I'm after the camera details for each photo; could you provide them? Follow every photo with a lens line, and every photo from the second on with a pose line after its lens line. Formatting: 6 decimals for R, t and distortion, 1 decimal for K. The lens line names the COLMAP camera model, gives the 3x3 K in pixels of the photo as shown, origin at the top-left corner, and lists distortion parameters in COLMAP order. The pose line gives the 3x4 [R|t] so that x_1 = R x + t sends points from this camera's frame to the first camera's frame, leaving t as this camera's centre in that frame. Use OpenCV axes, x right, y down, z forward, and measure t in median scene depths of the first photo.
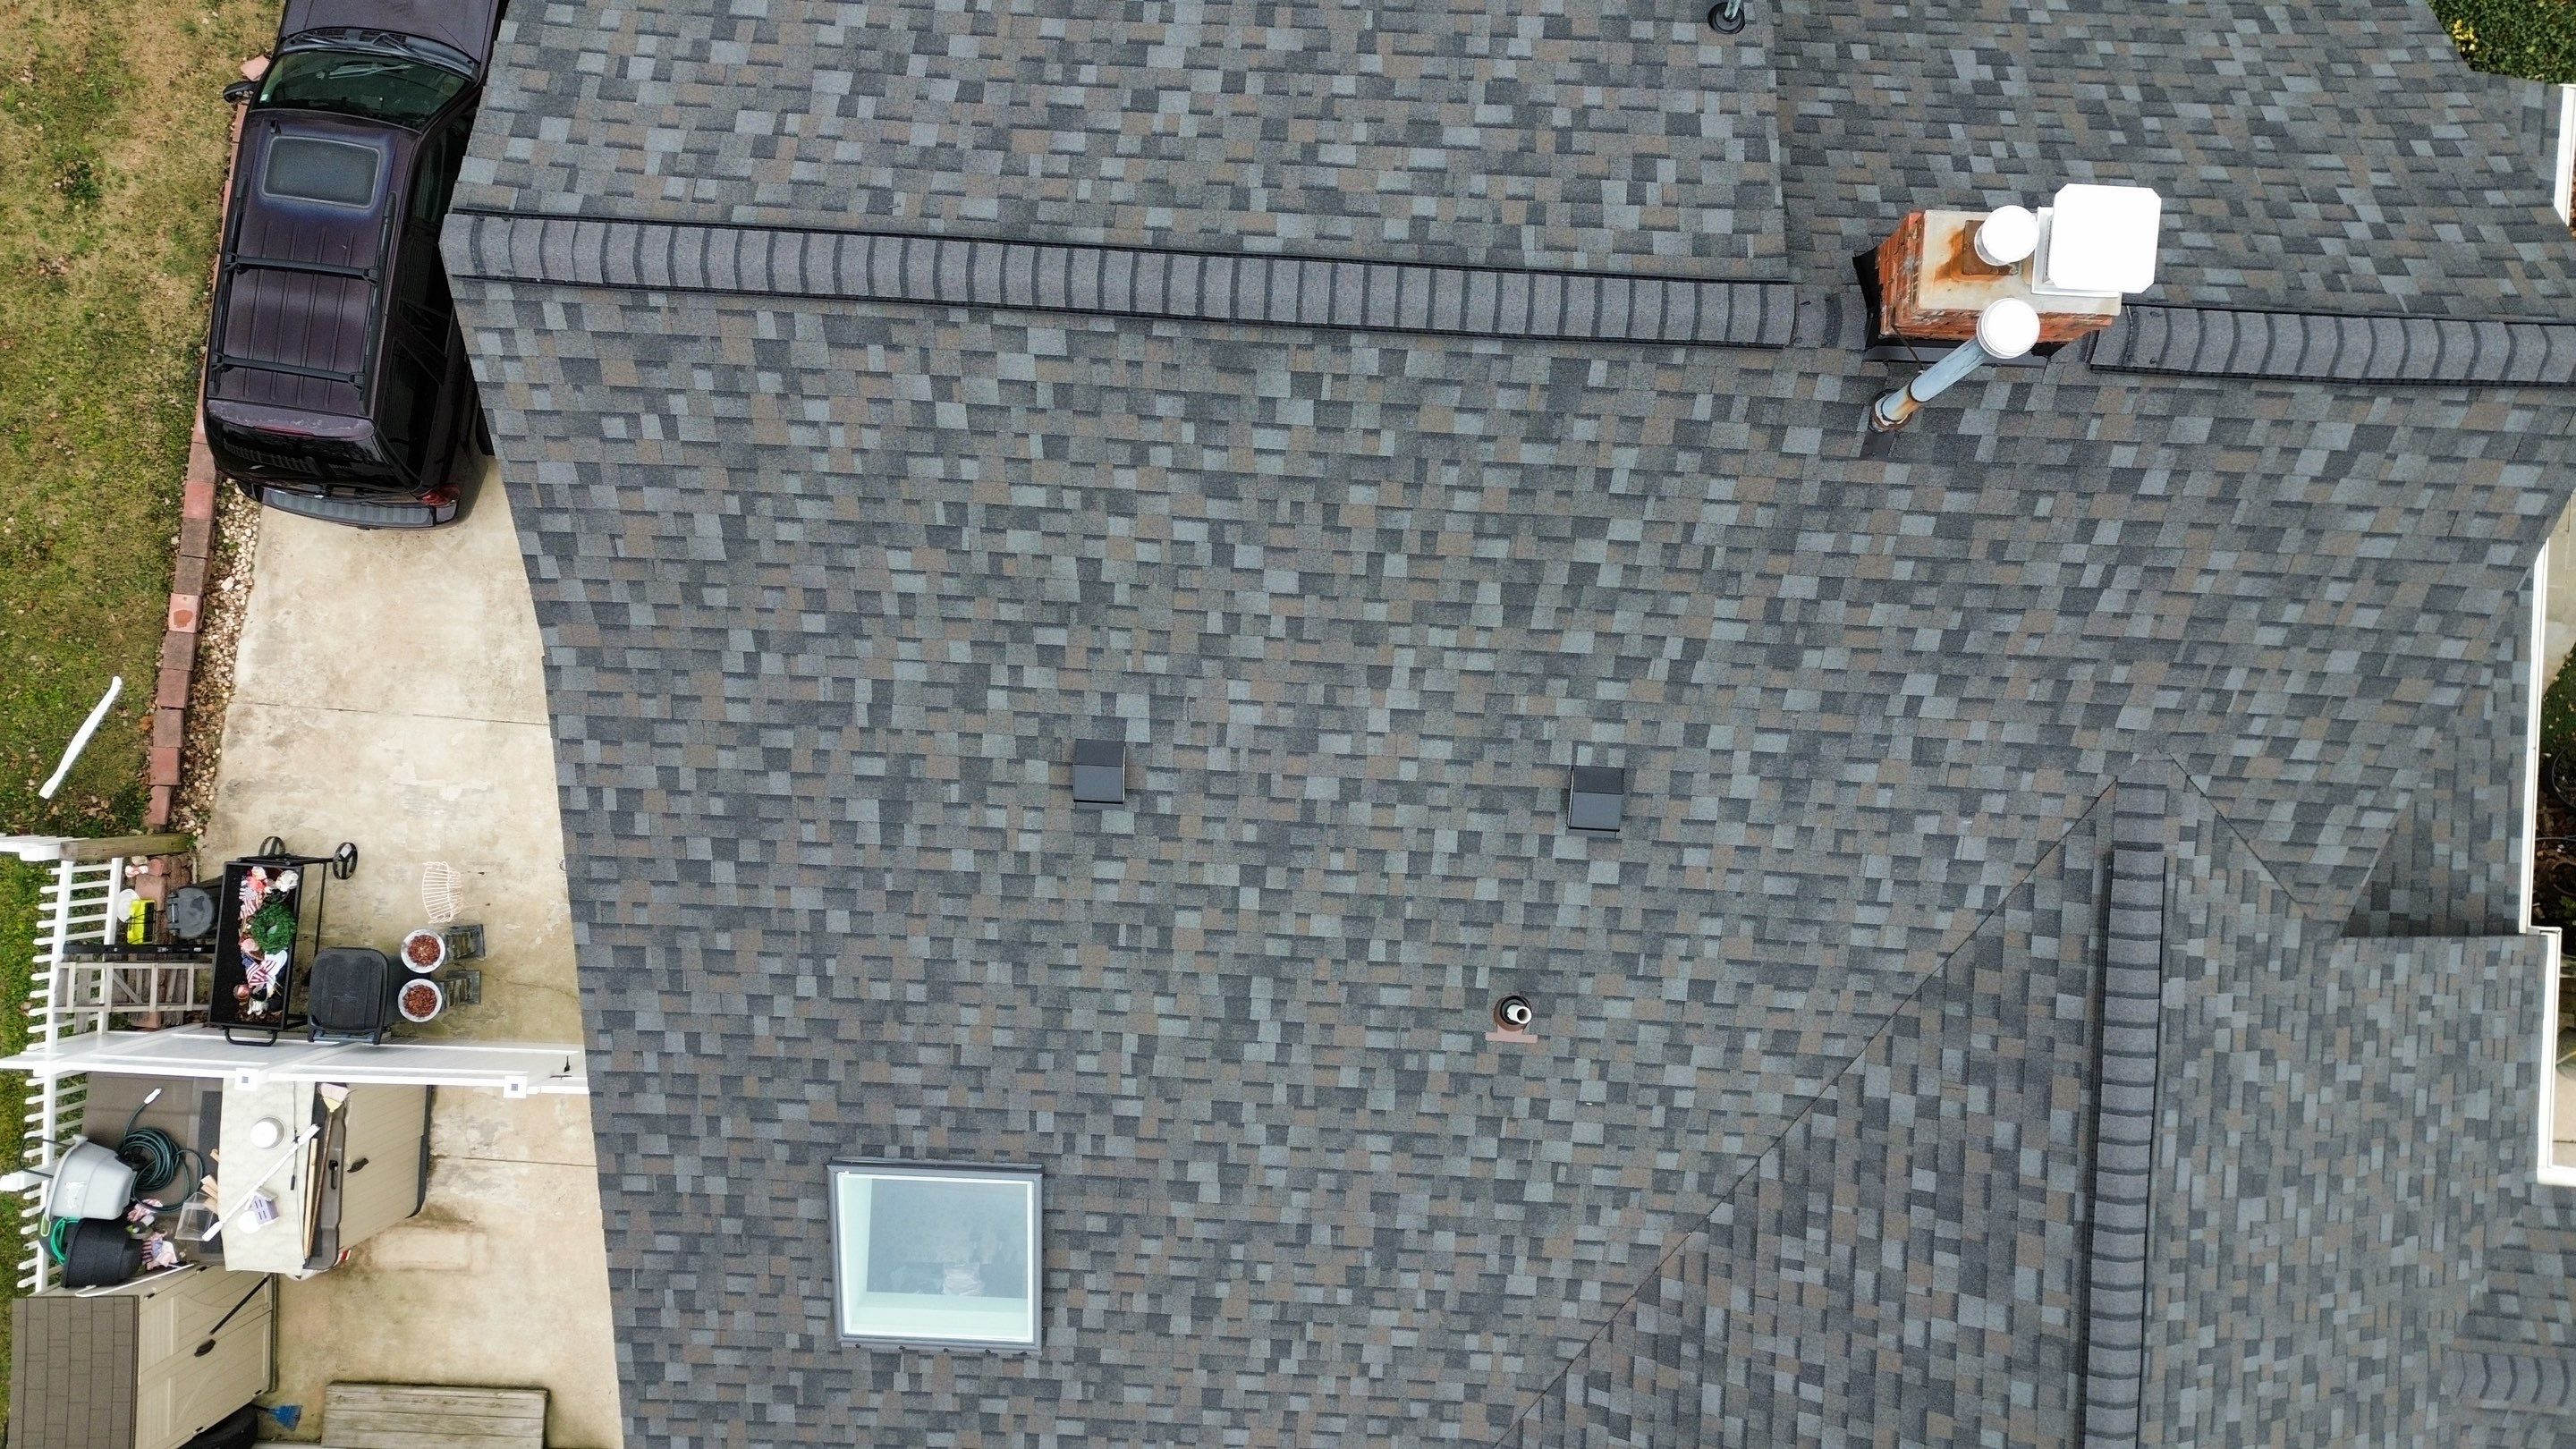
lens RADIAL K [[1813.4, 0, 1287.2], [0, 1813.4, 718.0], [0, 0, 1]] dist [0.089662, -0.097952]
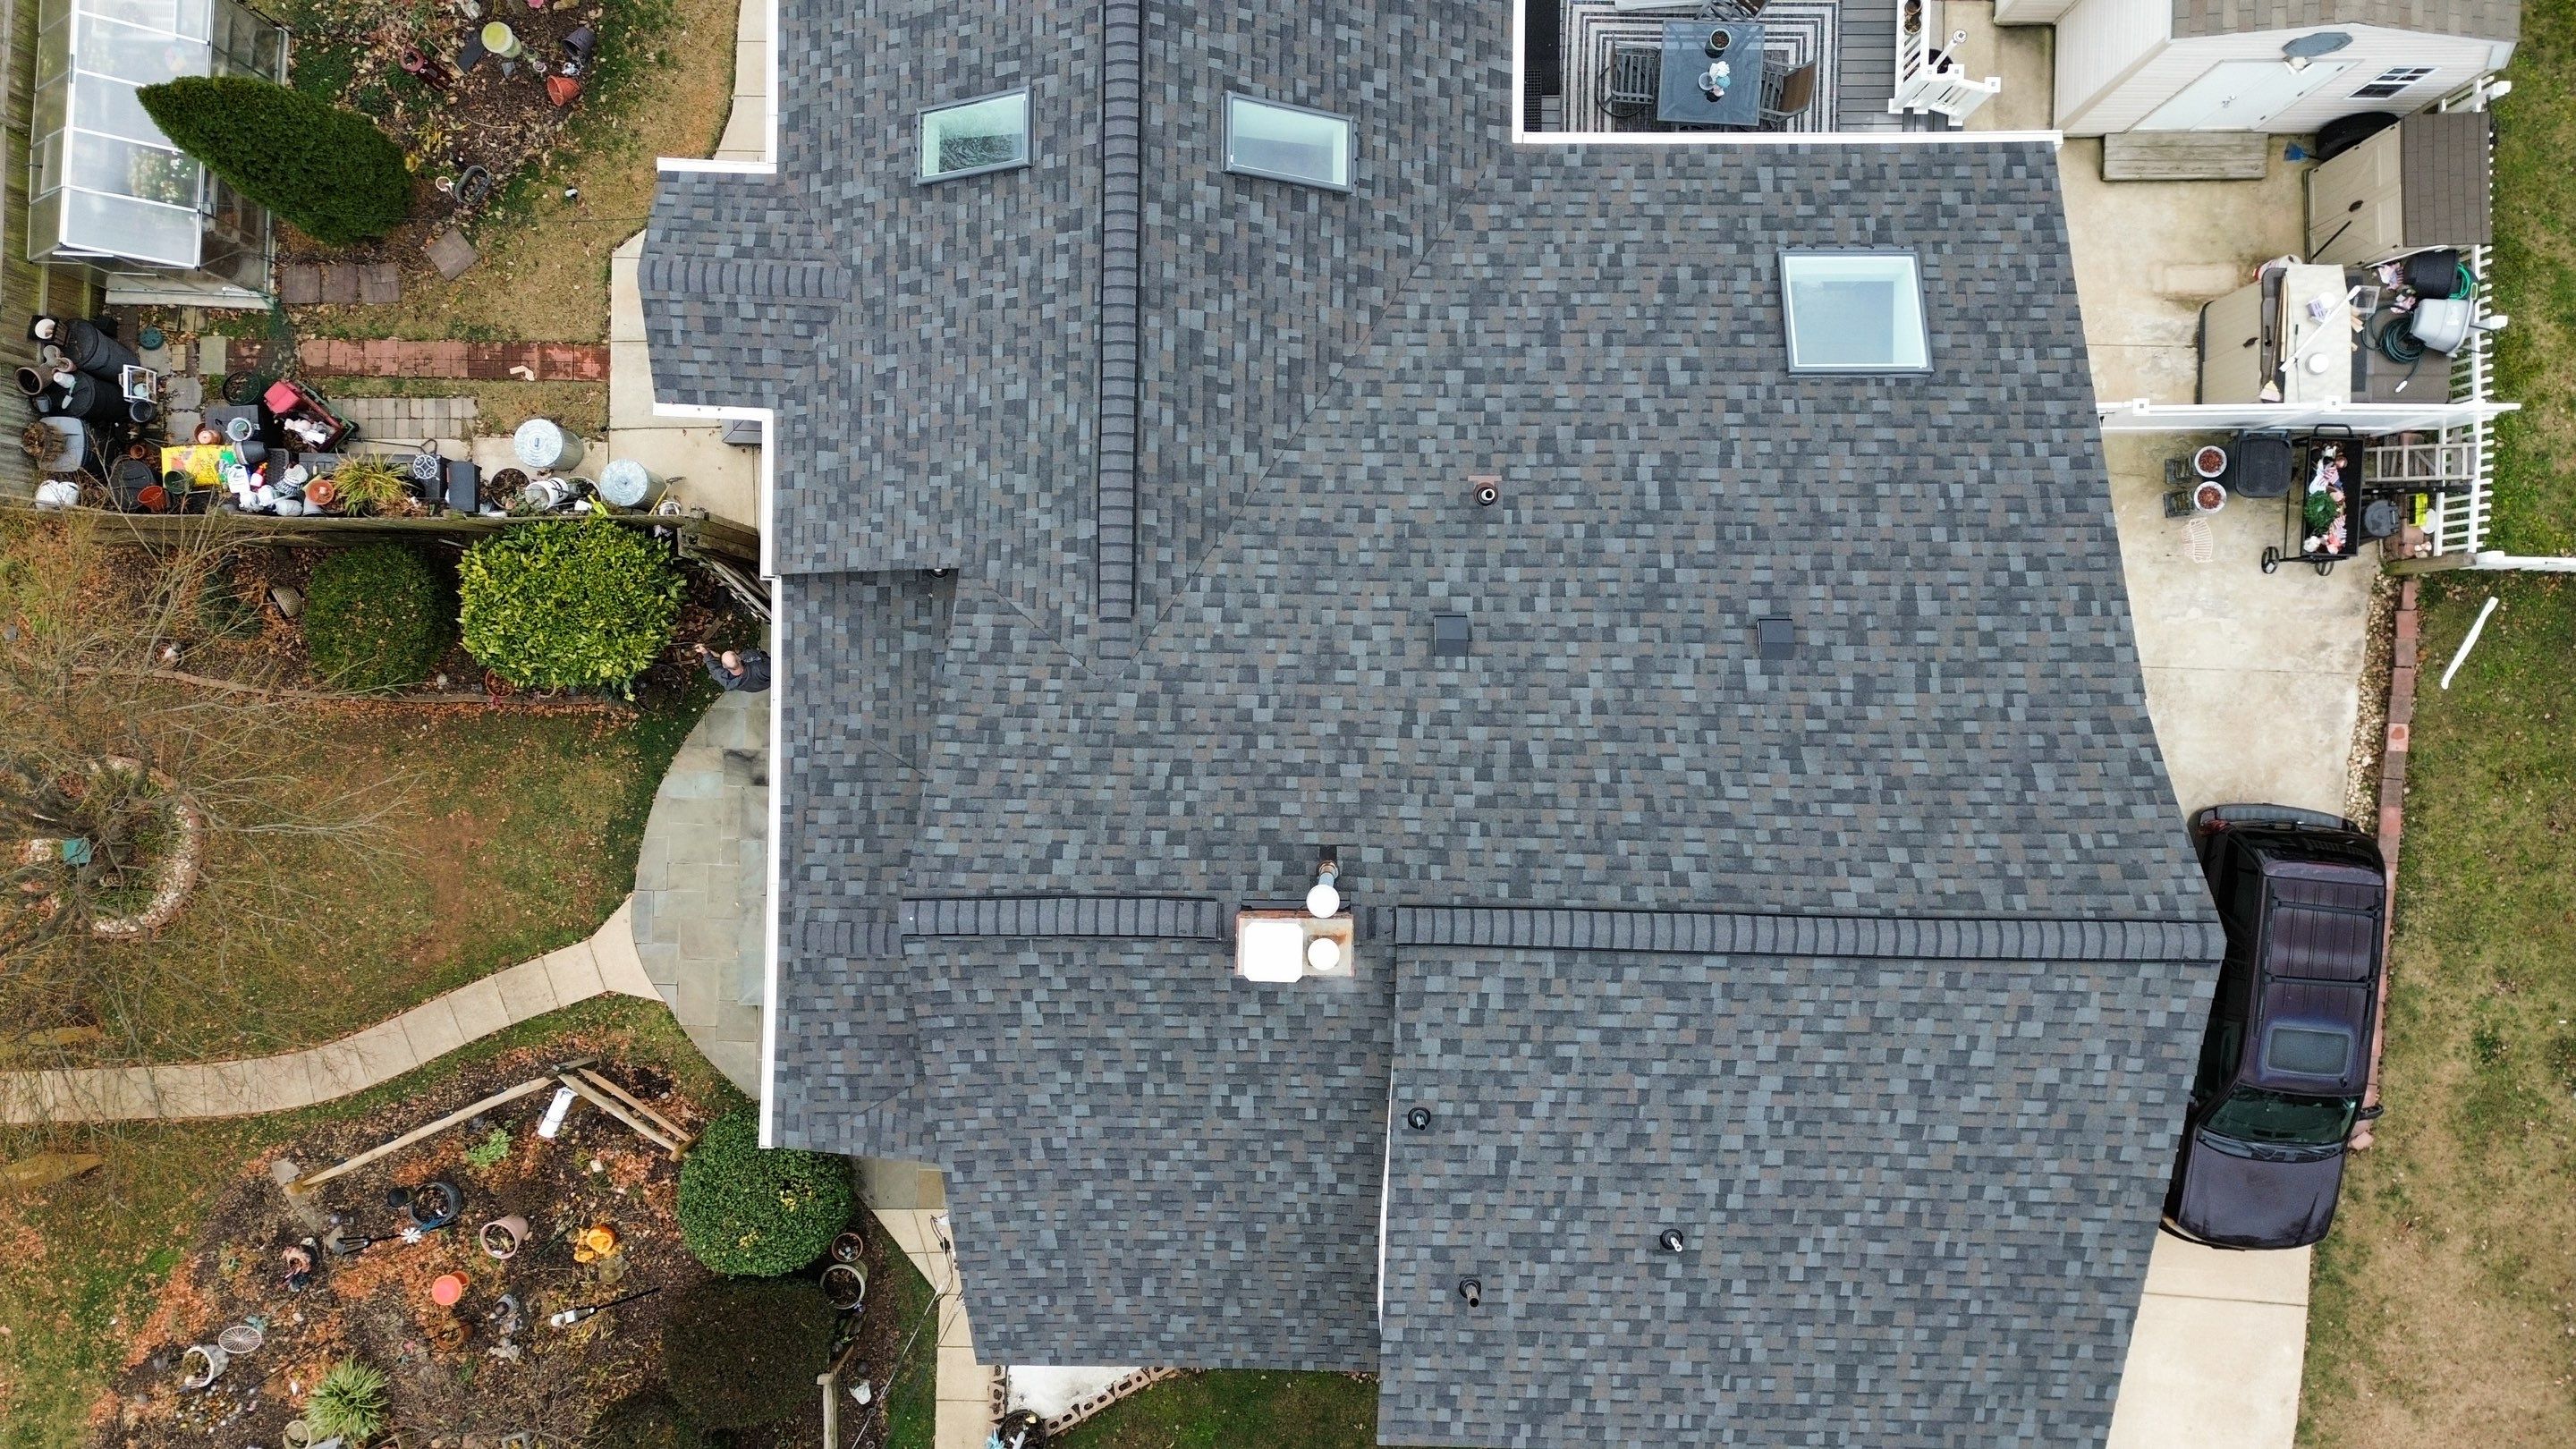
lens RADIAL K [[1812.3, 0, 1288.0], [0, 1812.3, 724.5], [0, 0, 1]] dist [0.104838, -0.126227]
pose [[-0.999007, 0.039803, 0.020027, 0.270844], [-0.039622, -0.999171, 0.009310, -0.039094], [0.020381, 0.008507, 0.999756, -0.535775]]
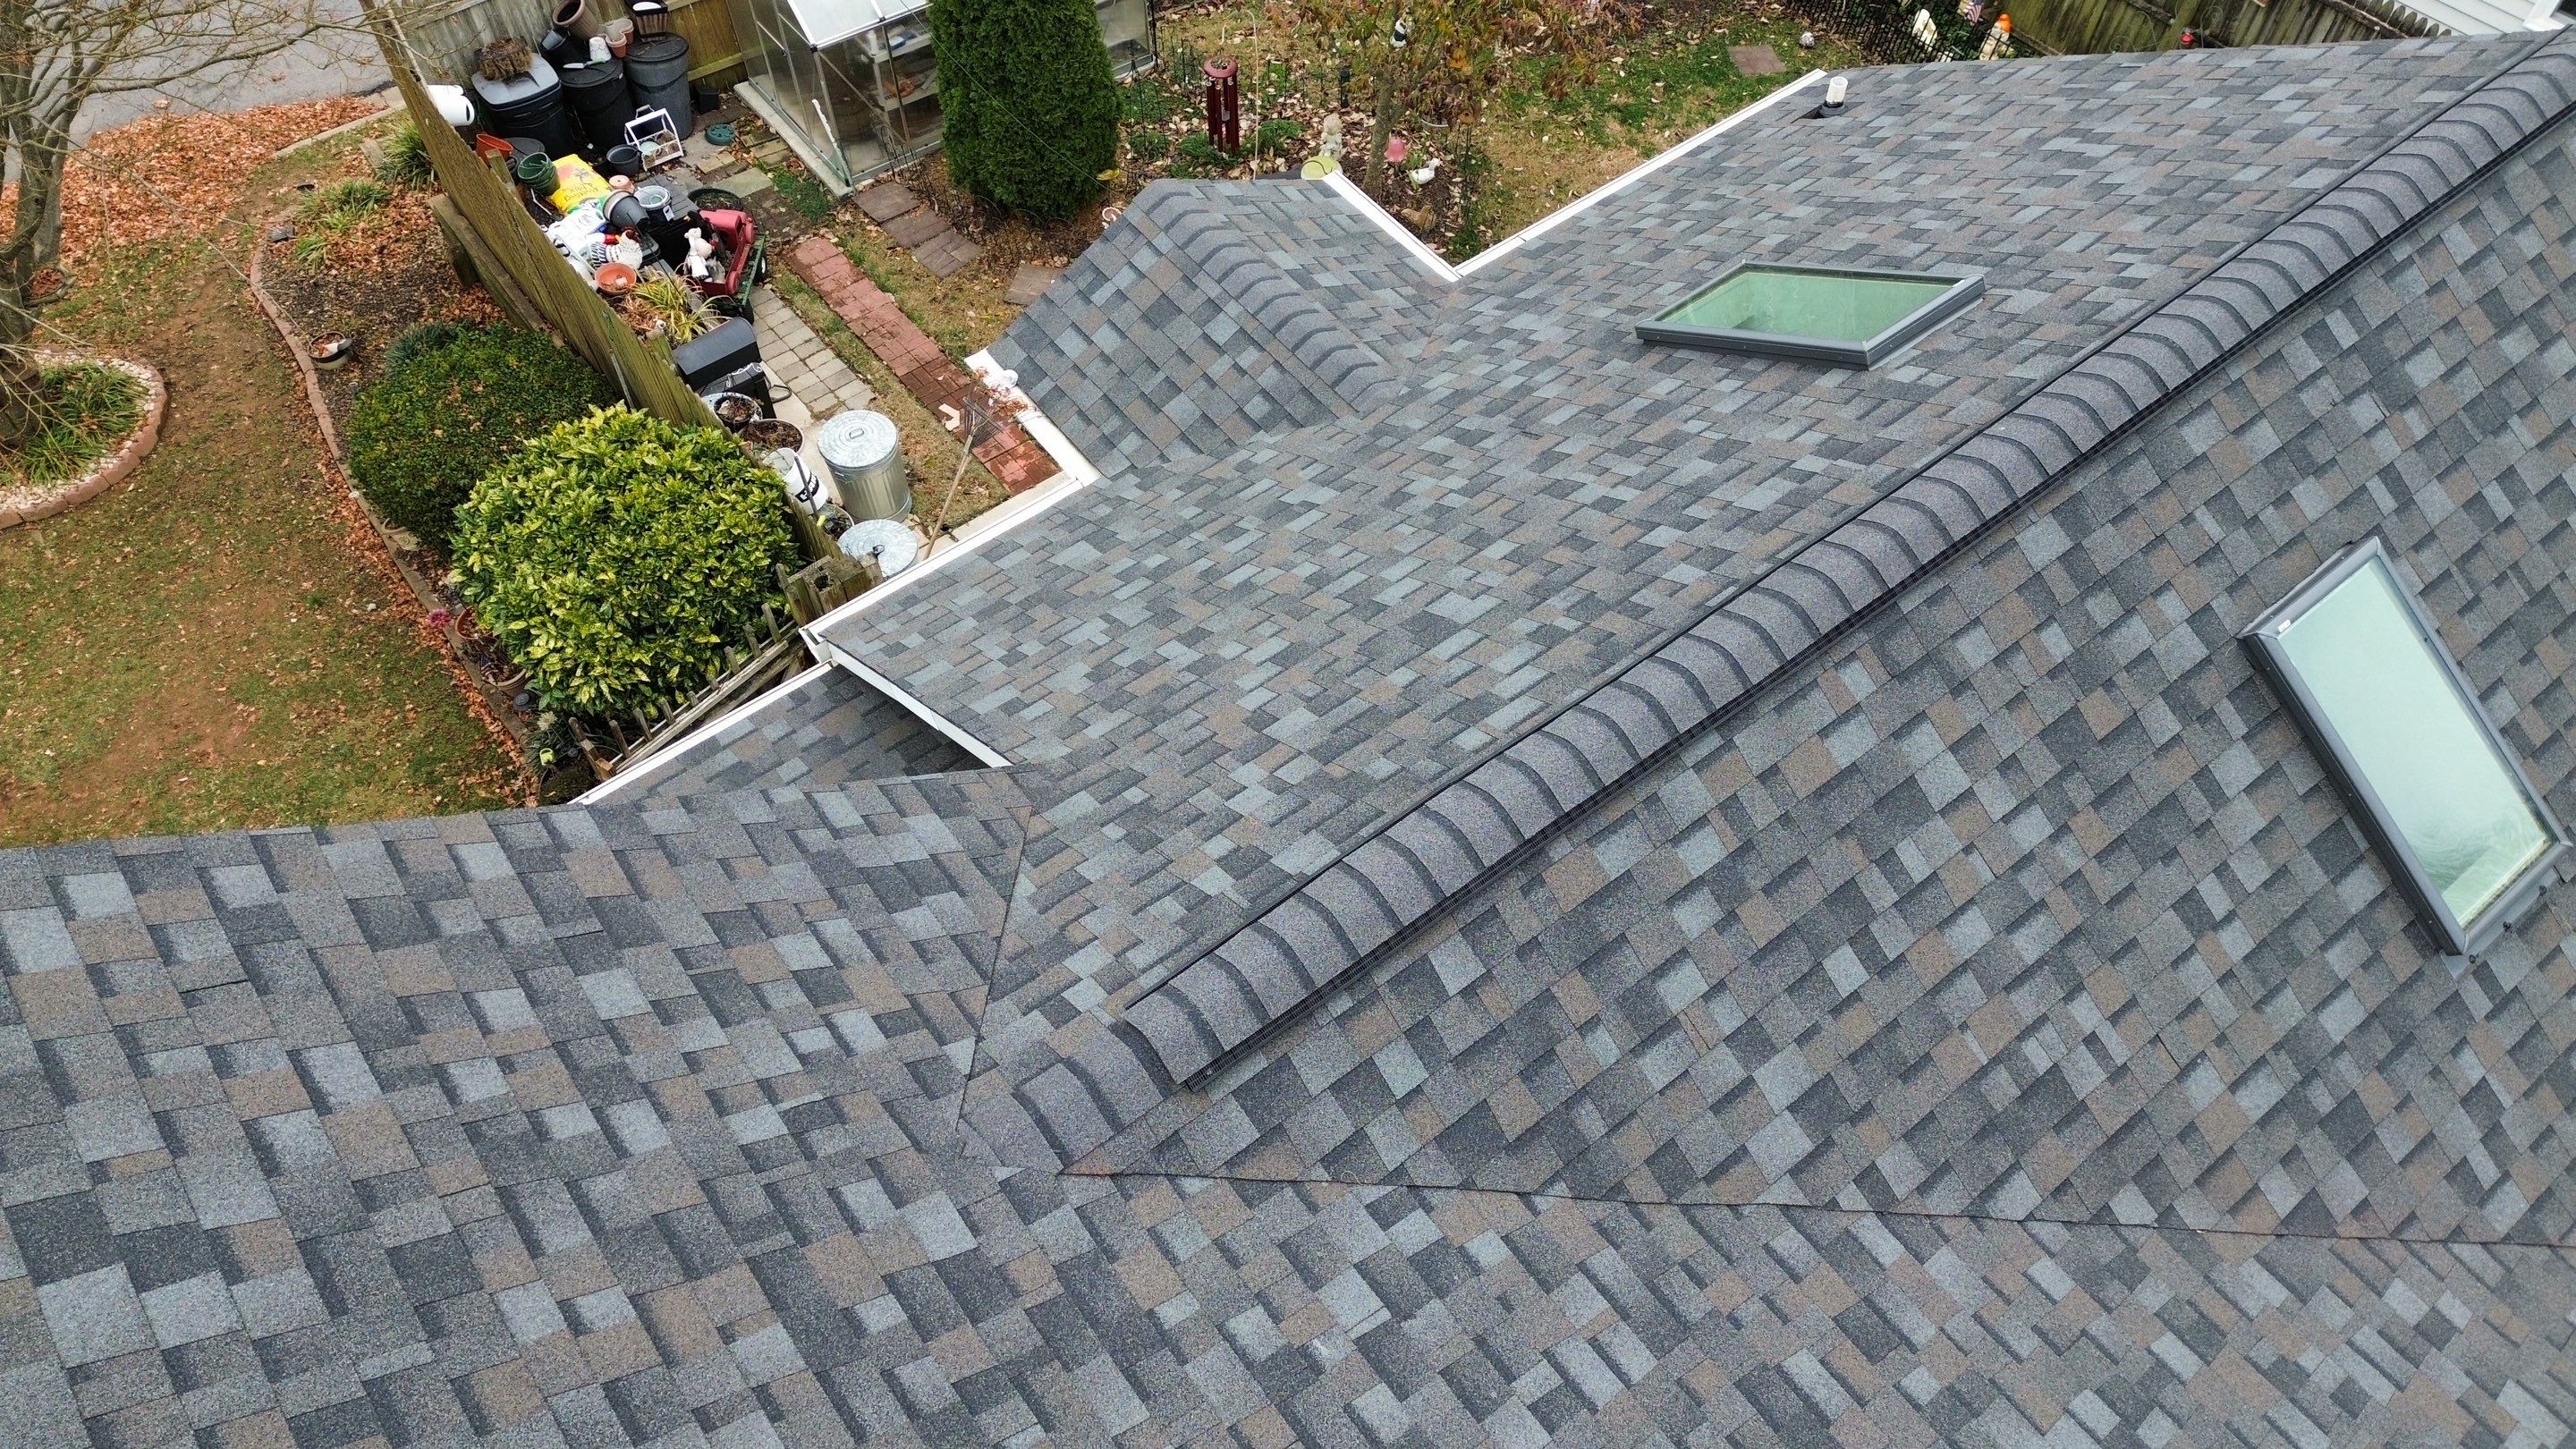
lens RADIAL K [[1813.4, 0, 1287.2], [0, 1813.4, 718.0], [0, 0, 1]] dist [0.089662, -0.097952]
pose [[-0.658265, -0.600443, 0.454044, 0.253030], [0.752744, -0.531435, 0.388528, -0.042013], [0.008006, 0.597533, 0.801804, 0.518627]]
